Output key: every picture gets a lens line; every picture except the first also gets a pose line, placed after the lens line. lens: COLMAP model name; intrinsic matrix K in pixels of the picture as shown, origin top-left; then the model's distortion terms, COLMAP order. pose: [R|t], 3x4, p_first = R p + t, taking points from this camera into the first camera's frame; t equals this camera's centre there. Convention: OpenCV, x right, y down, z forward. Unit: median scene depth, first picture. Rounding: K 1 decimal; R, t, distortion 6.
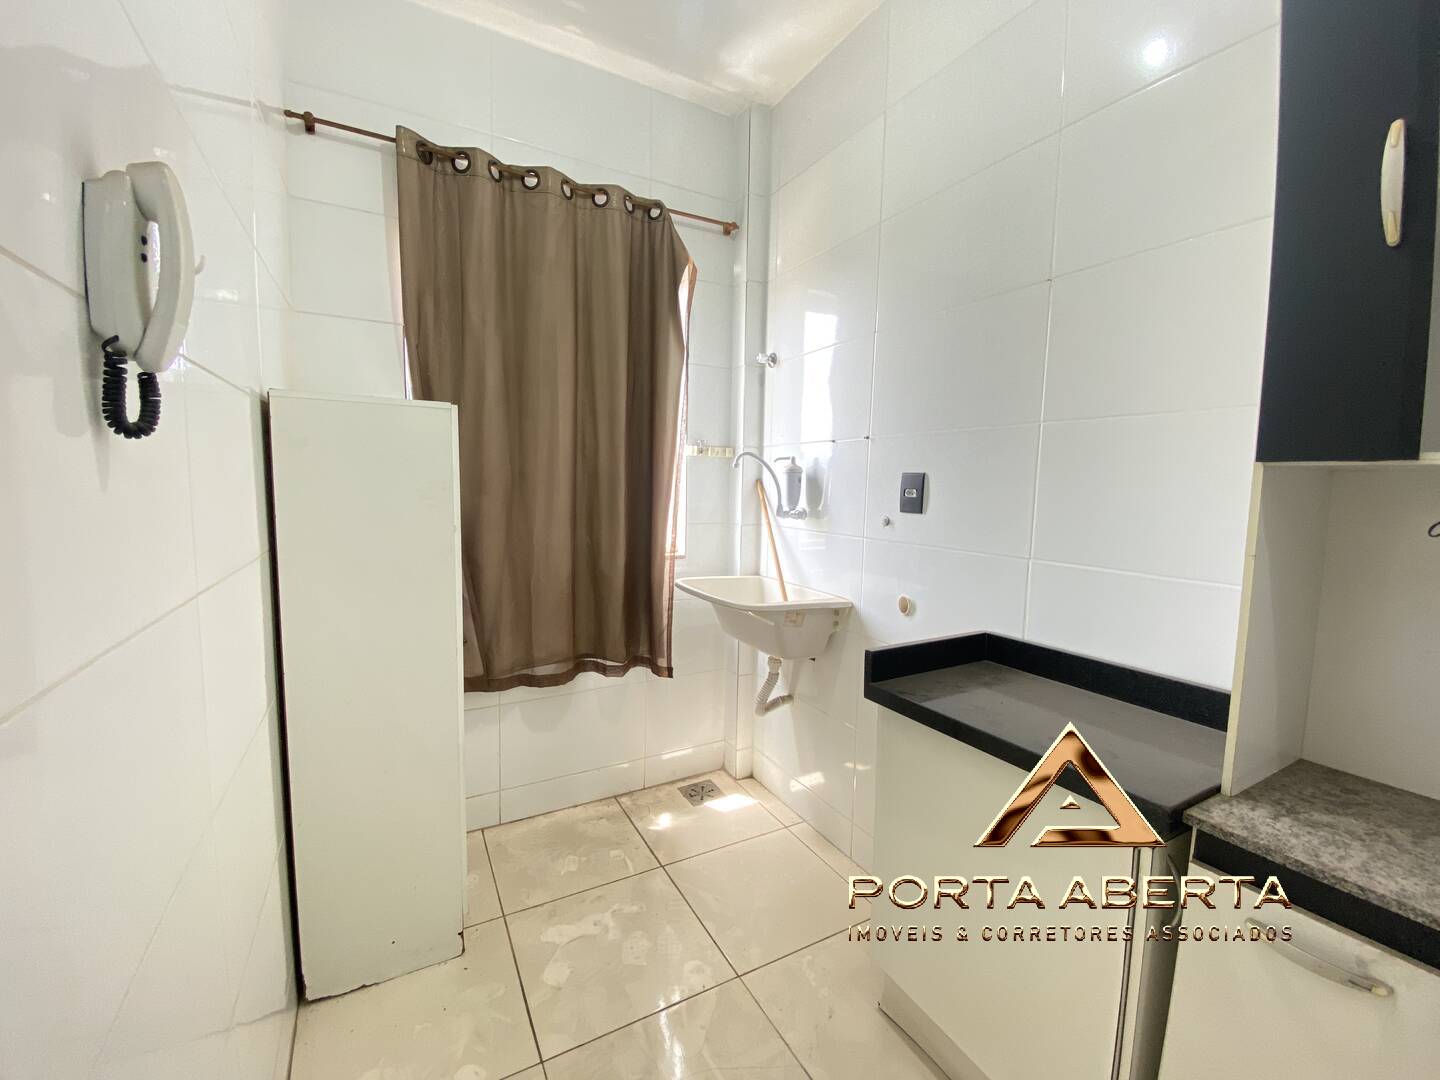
lens RADIAL K [[595.1, 0, 728.3], [0, 595.1, 526.9], [0, 0, 1]] dist [0.015679, -0.017949]
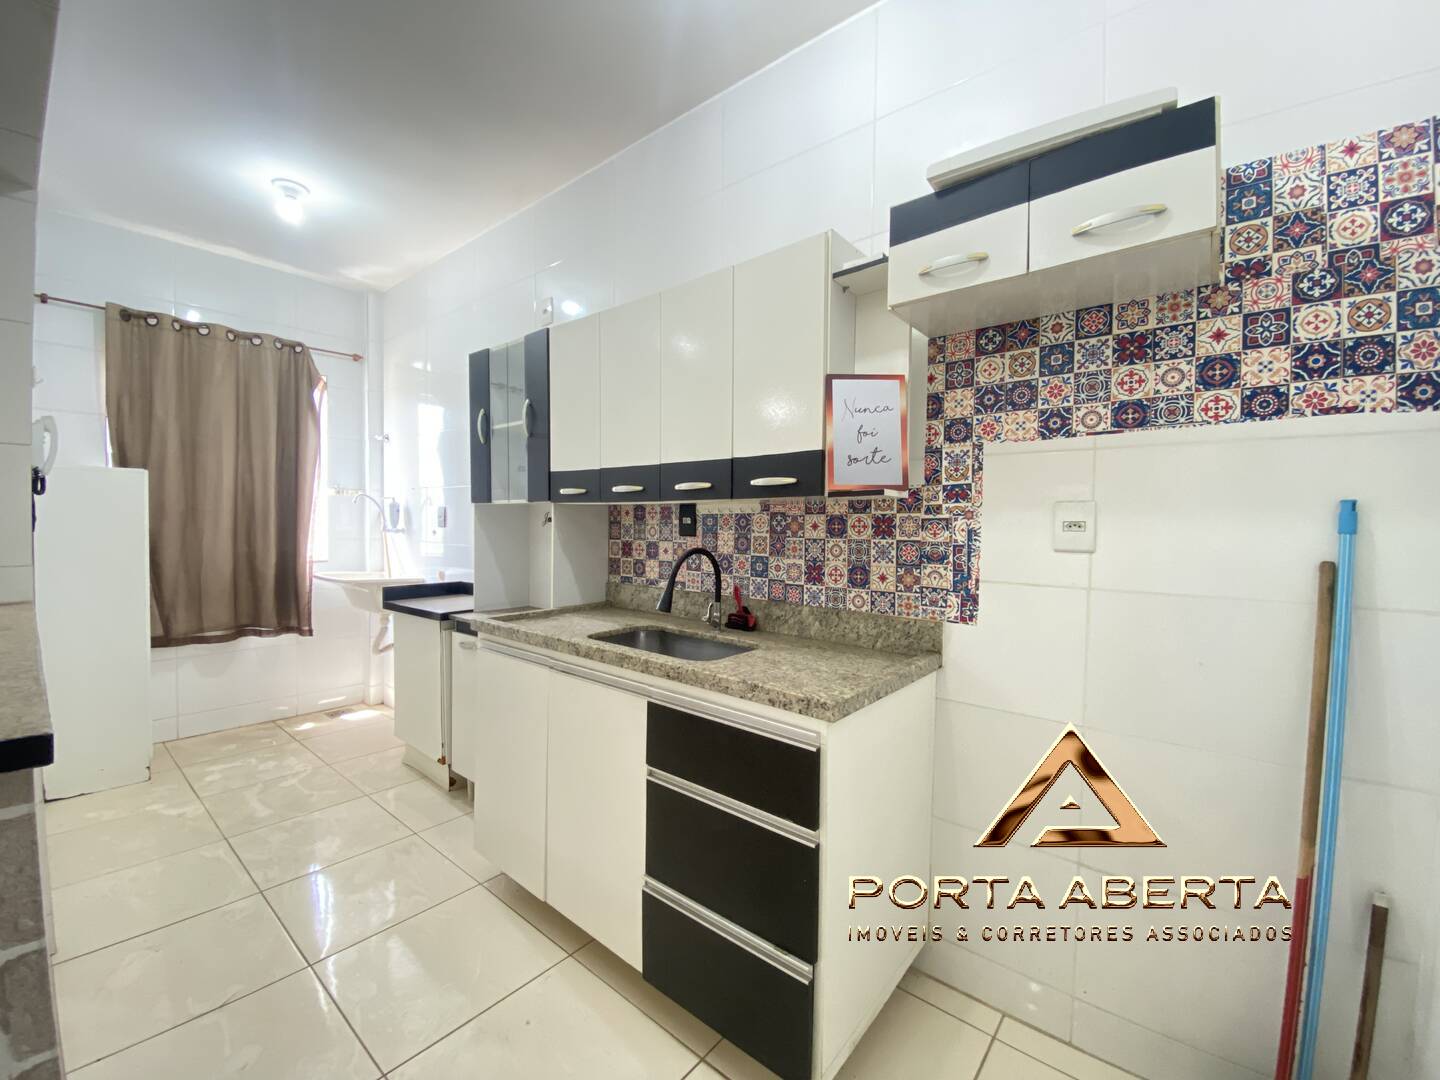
lens RADIAL K [[595.1, 0, 728.3], [0, 595.1, 526.9], [0, 0, 1]] dist [0.015679, -0.017949]
pose [[0.930635, -0.014263, 0.365670, 0.385515], [0.034908, 0.998144, -0.049908, 0.088315], [-0.364279, 0.059211, 0.929406, -0.963893]]
